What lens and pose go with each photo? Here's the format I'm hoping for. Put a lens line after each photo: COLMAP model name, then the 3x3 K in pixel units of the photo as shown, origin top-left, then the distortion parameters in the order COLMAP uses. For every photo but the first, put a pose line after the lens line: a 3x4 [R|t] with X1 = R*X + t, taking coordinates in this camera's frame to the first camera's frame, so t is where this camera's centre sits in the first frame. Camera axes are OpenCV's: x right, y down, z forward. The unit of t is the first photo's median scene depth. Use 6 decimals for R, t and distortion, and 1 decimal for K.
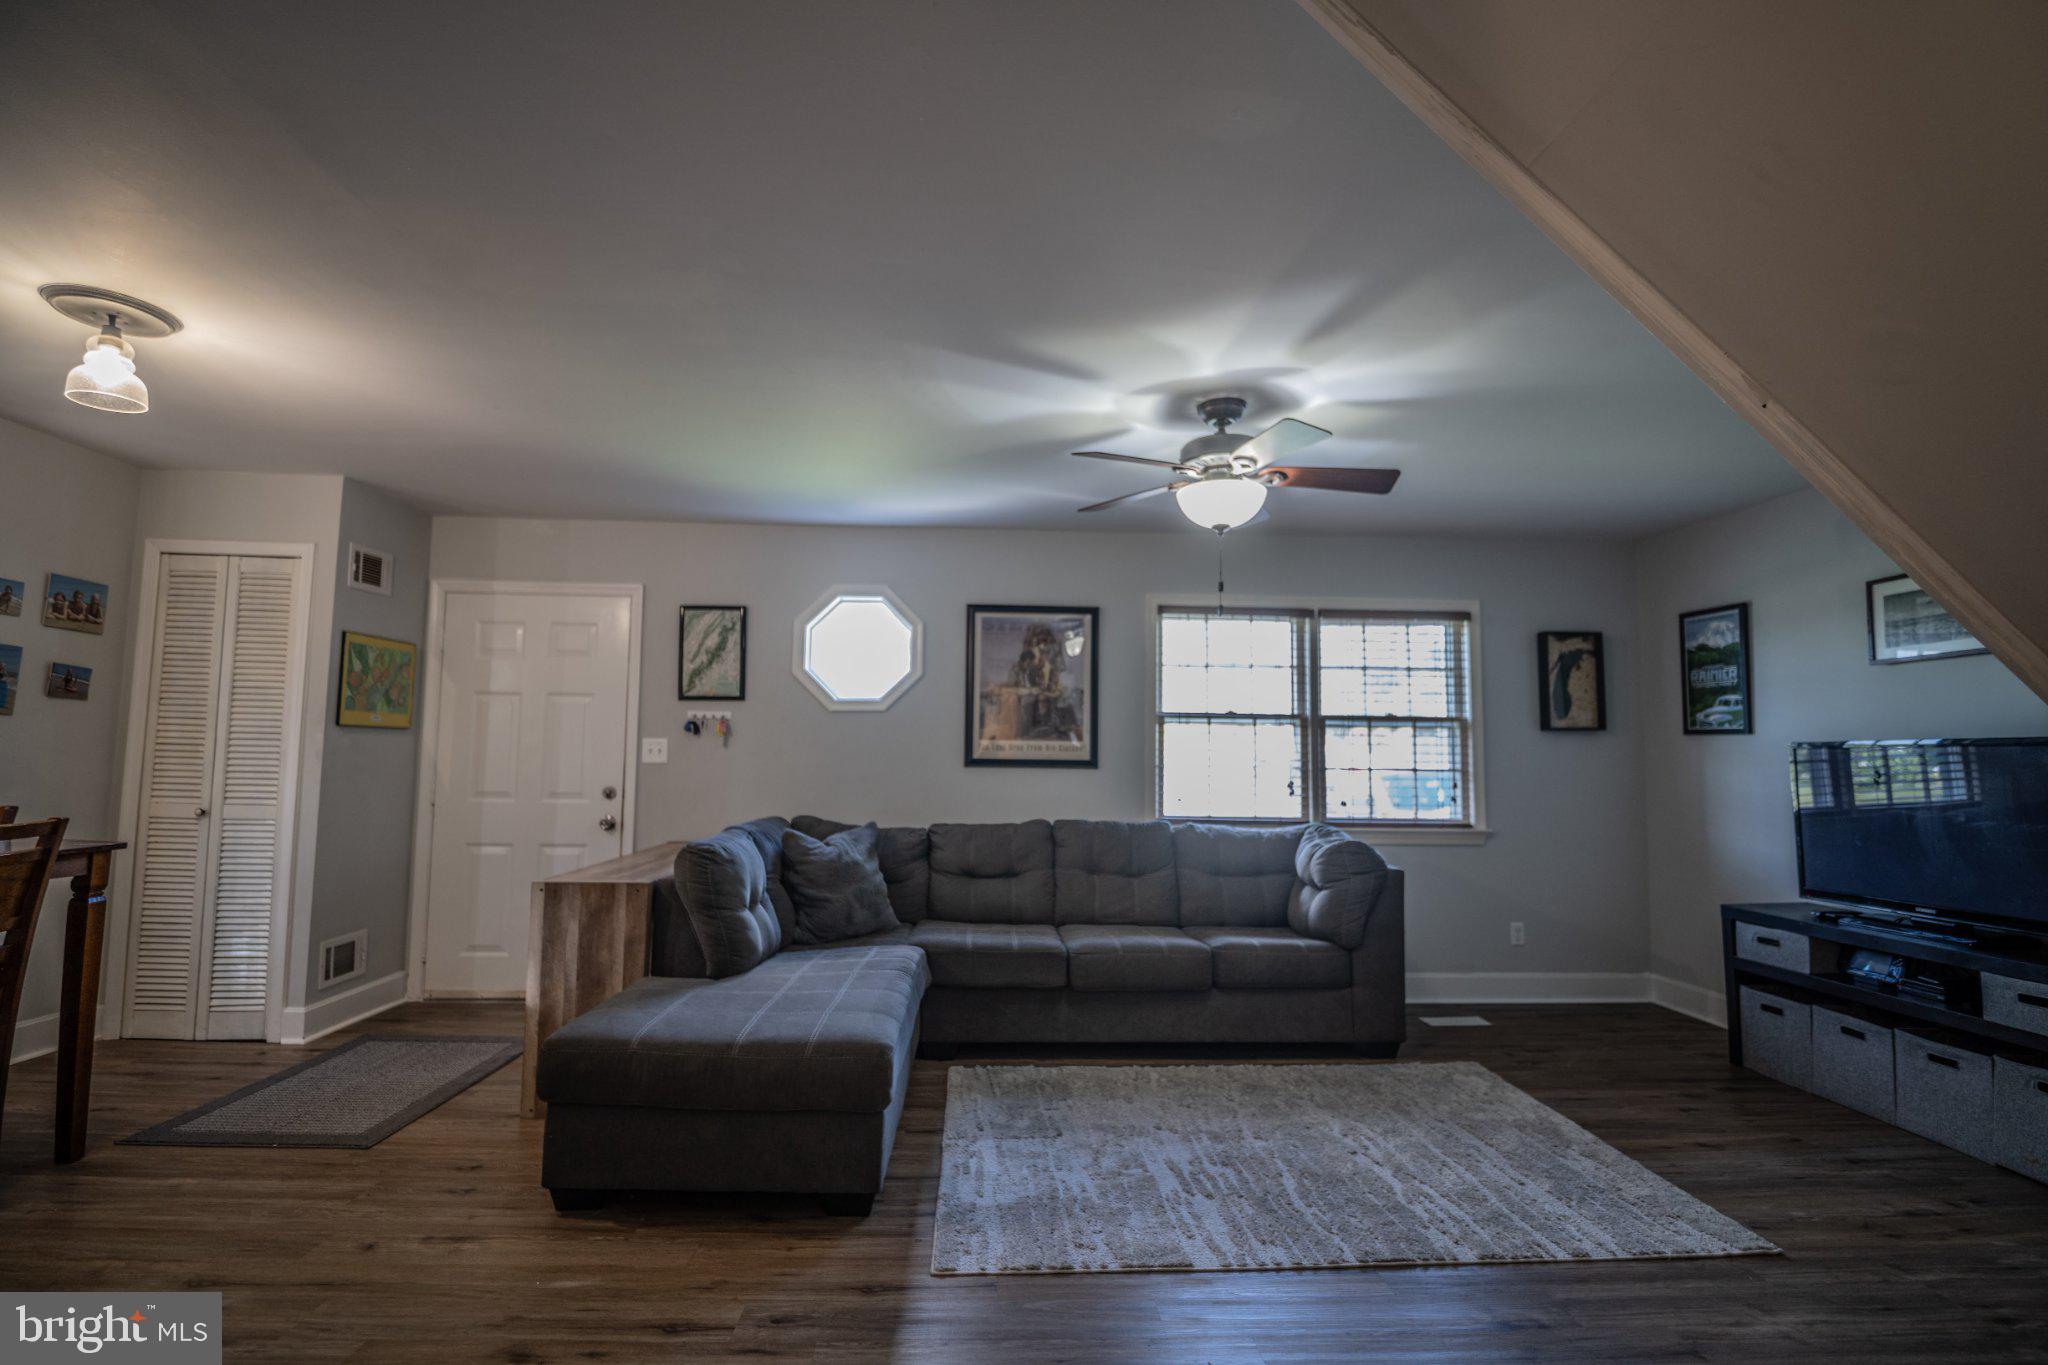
lens RADIAL K [[949.7, 0, 1028.1], [0, 949.7, 691.7], [0, 0, 1]] dist [-0.008043, -0.001335]
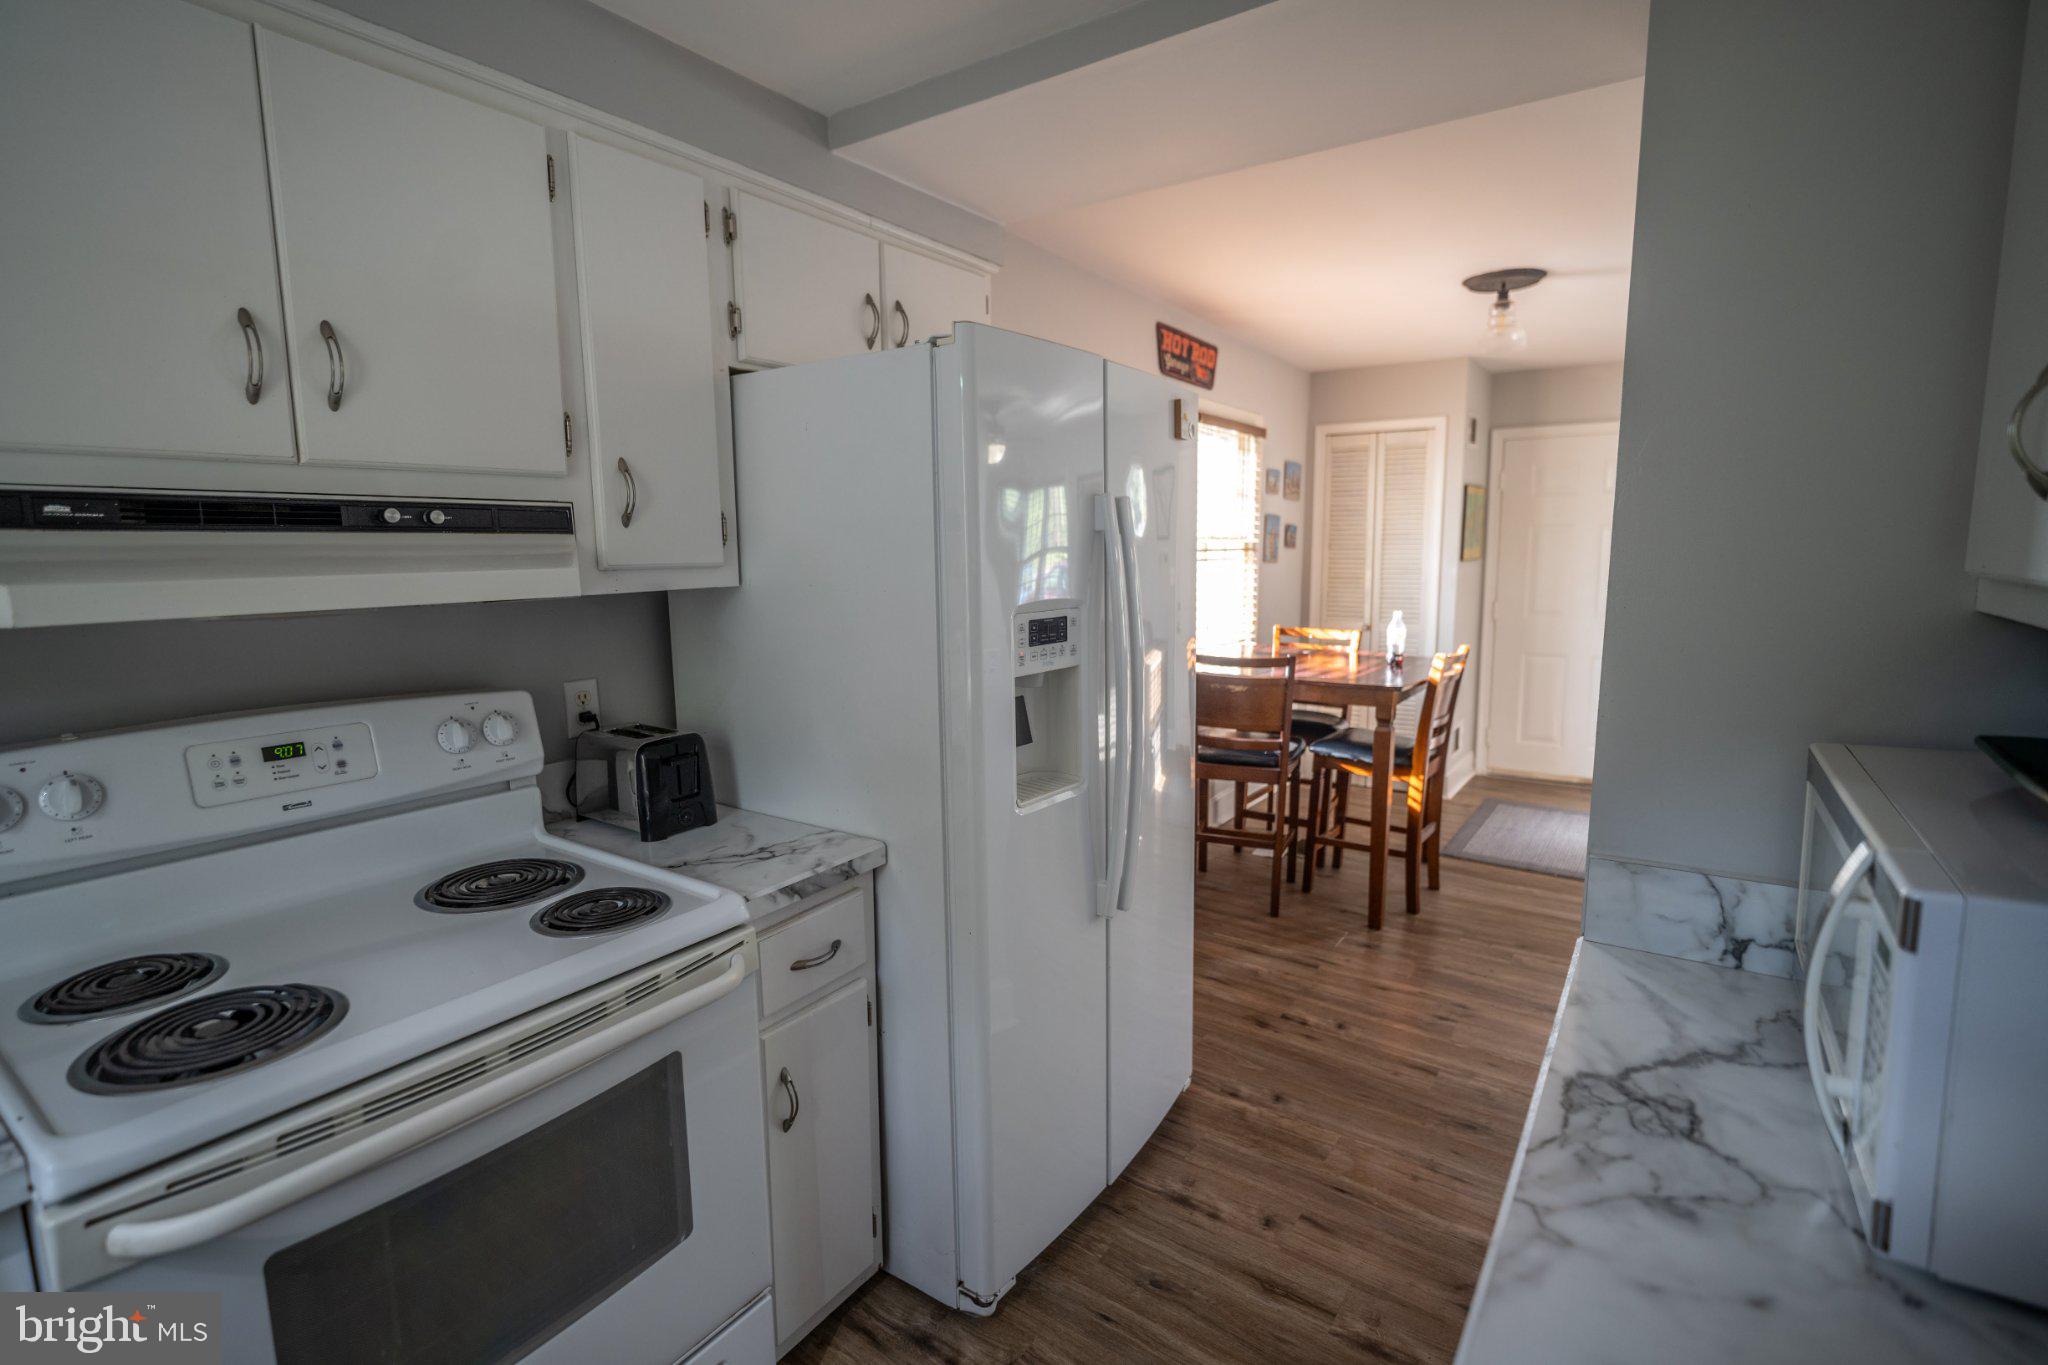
lens RADIAL K [[949.7, 0, 1017.6], [0, 949.7, 673.2], [0, 0, 1]] dist [-0.008043, -0.001335]
pose [[0.782566, 0.059683, -0.619700, -0.372679], [0.070327, 0.980548, 0.183246, -0.085557], [0.618583, -0.186984, 0.763146, -0.342282]]
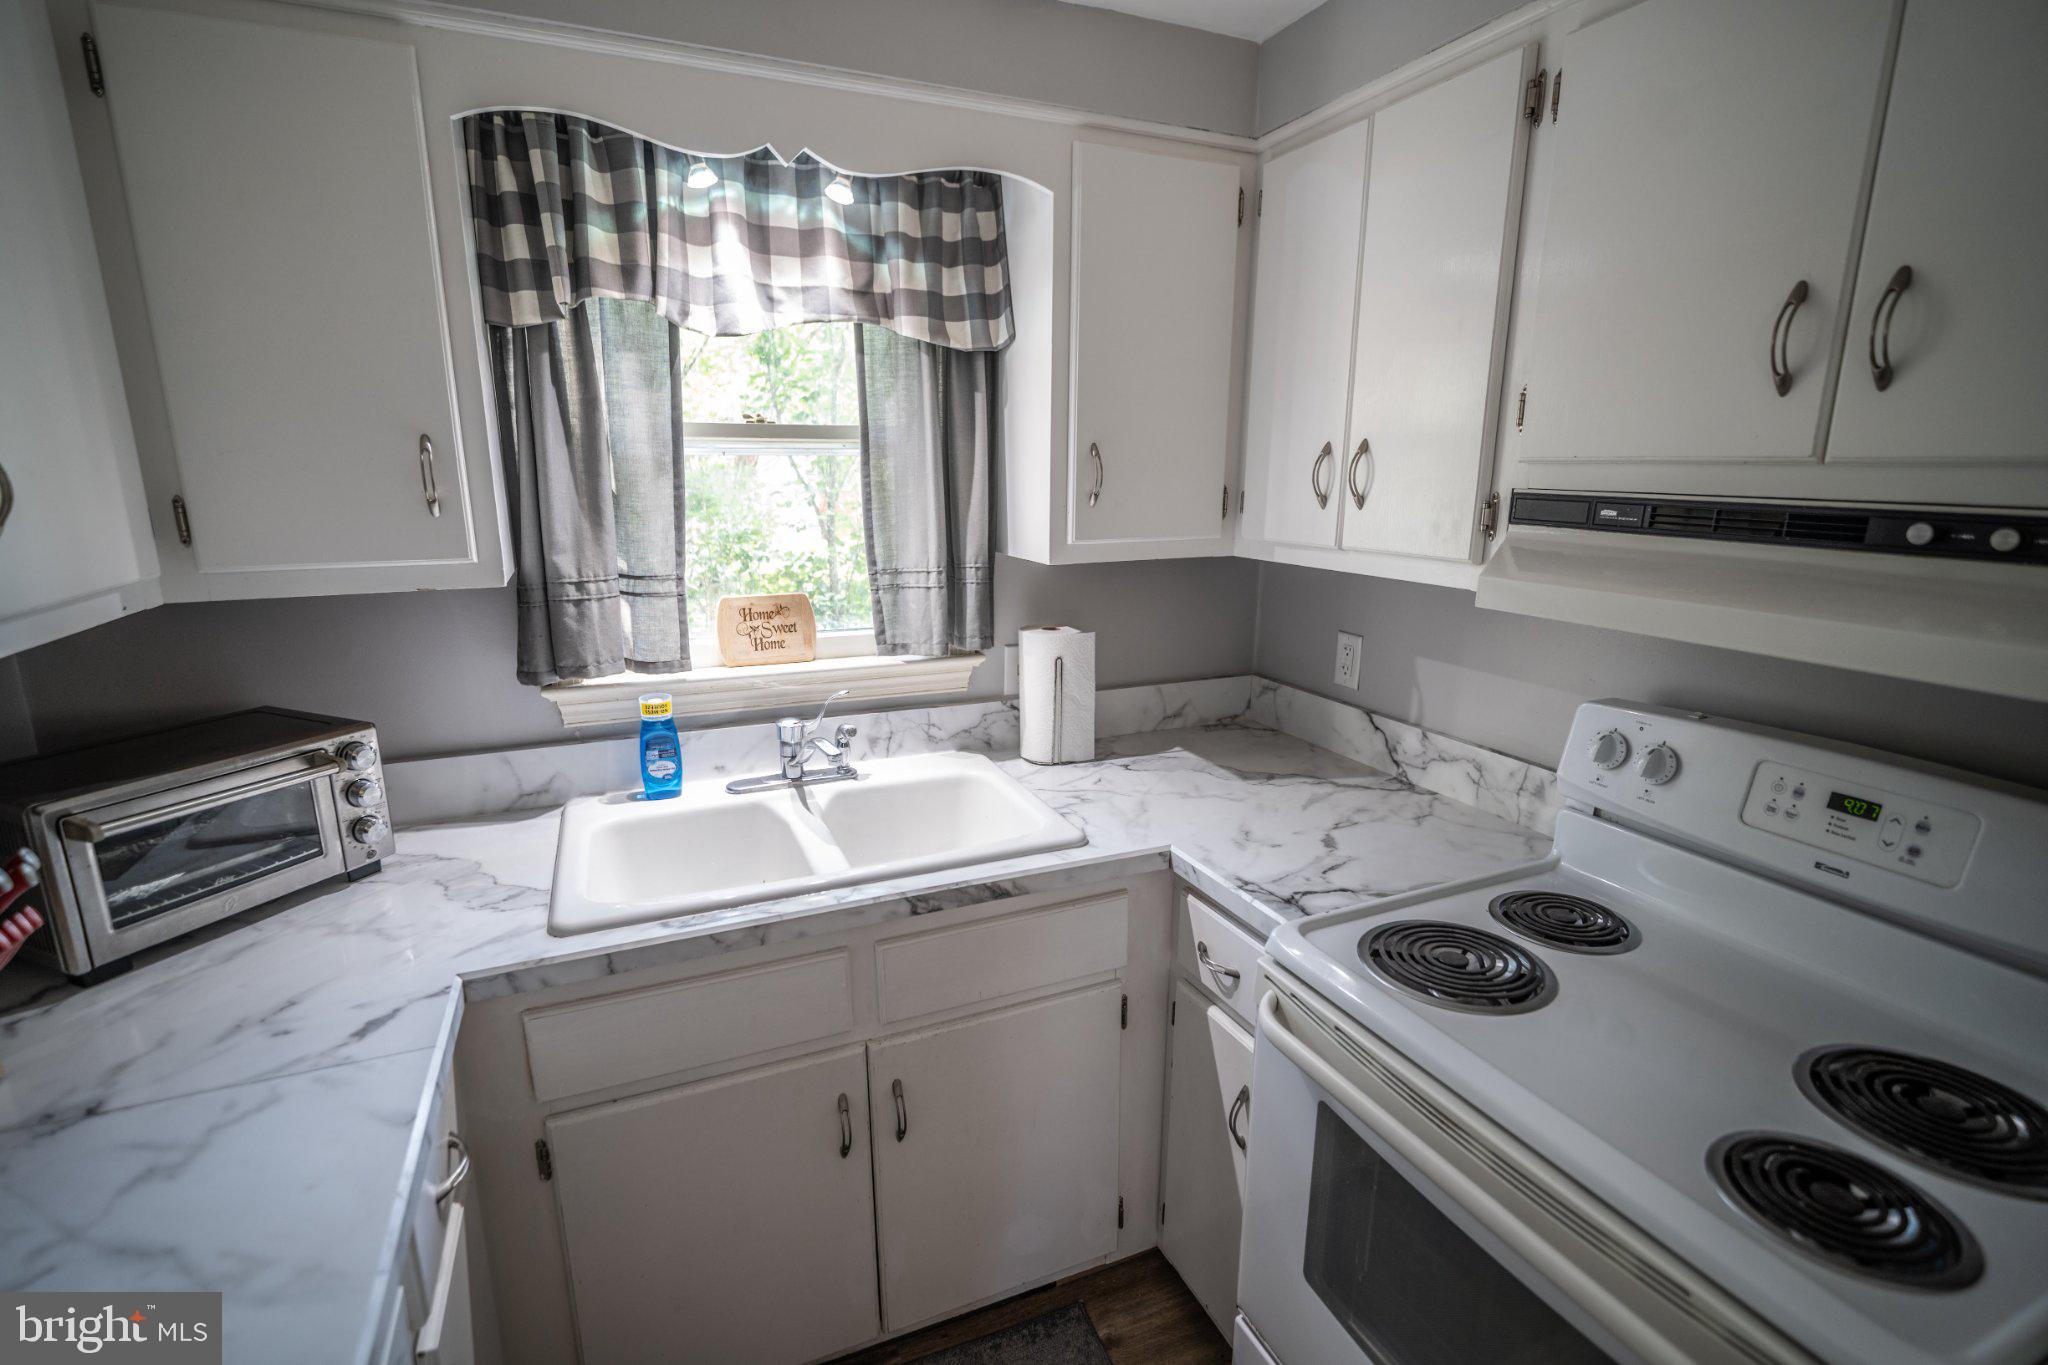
lens RADIAL K [[949.7, 0, 1015.8], [0, 949.7, 687.5], [0, 0, 1]] dist [-0.008043, -0.001335]
pose [[-0.939759, 0.065653, -0.335475, -0.458057], [0.013619, 0.987795, 0.155163, -0.094946], [0.341567, 0.141247, -0.929183, -0.097197]]
